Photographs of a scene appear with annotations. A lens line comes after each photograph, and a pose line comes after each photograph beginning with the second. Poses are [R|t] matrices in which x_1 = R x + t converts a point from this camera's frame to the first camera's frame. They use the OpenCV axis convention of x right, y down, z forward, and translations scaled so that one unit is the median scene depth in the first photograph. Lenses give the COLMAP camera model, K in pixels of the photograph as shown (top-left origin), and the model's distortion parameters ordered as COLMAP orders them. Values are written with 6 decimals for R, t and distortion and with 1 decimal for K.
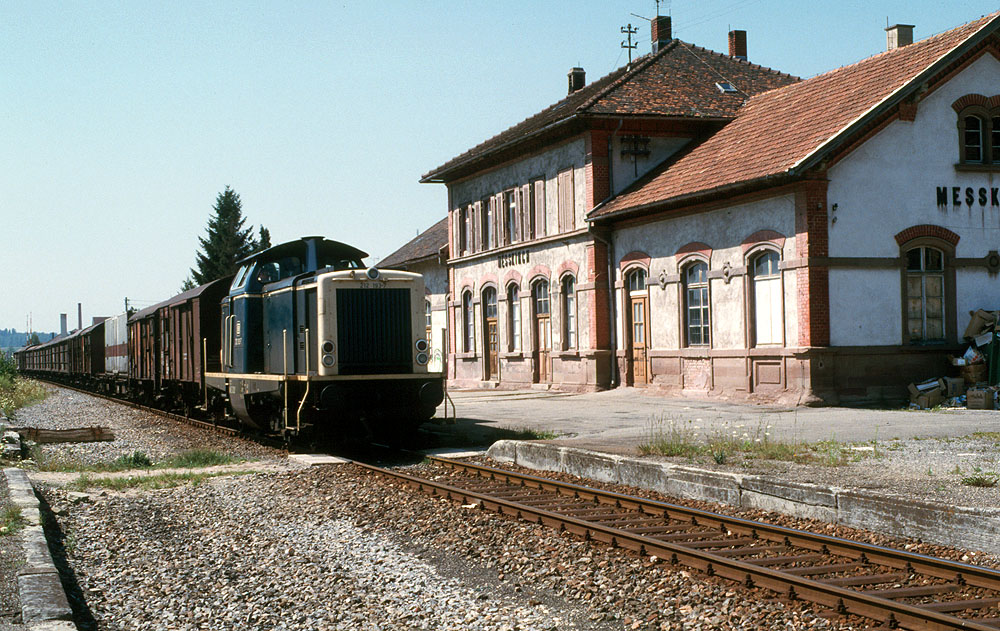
lens RADIAL K [[1558.7, 0, 500.0], [0, 1558.7, 315.5], [0, 0, 1]] dist [-0.053442, 0.033888]
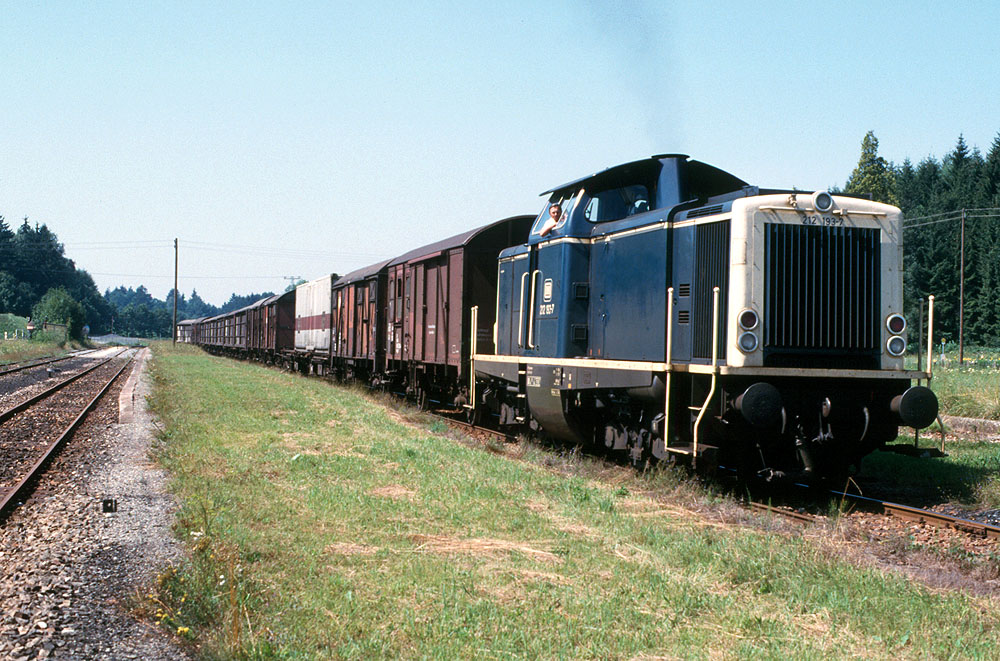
lens RADIAL K [[1569.7, 0, 500.0], [0, 1569.7, 330.5], [0, 0, 1]] dist [-0.132302, 0.040527]
pose [[0.994053, 0.047035, -0.098218, -0.123866], [-0.045646, 0.998824, 0.016339, 0.016154], [0.098871, -0.011758, 0.995031, 0.333756]]
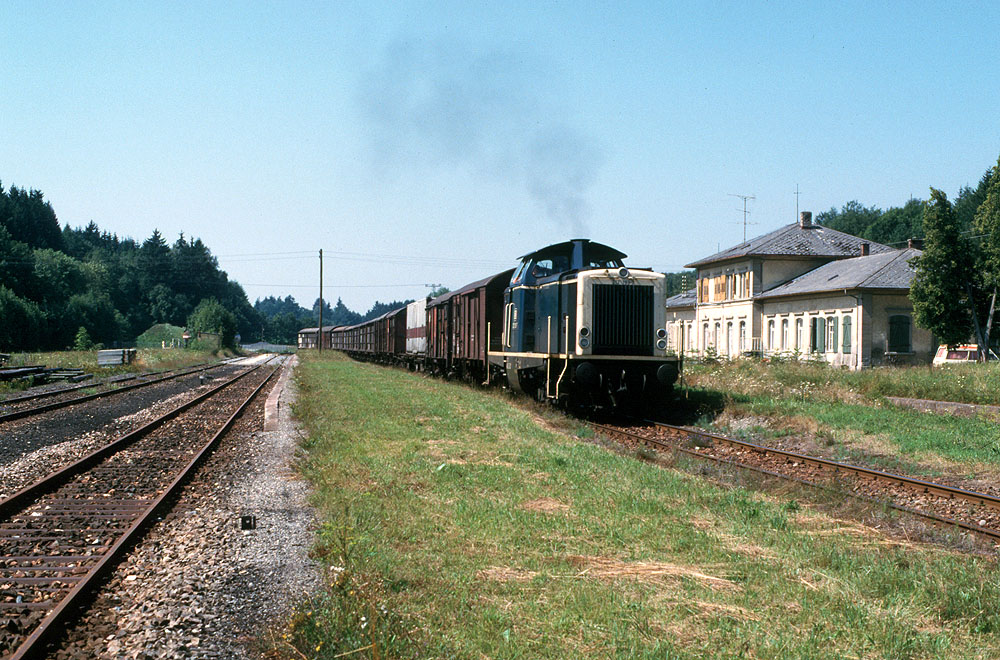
lens RADIAL K [[1569.7, 0, 500.0], [0, 1569.7, 330.0], [0, 0, 1]] dist [-0.132302, 0.040527]
pose [[0.981256, 0.037960, -0.188931, 0.048194], [-0.035590, 0.999240, 0.015922, 0.001535], [0.189392, -0.008900, 0.981861, -0.183410]]
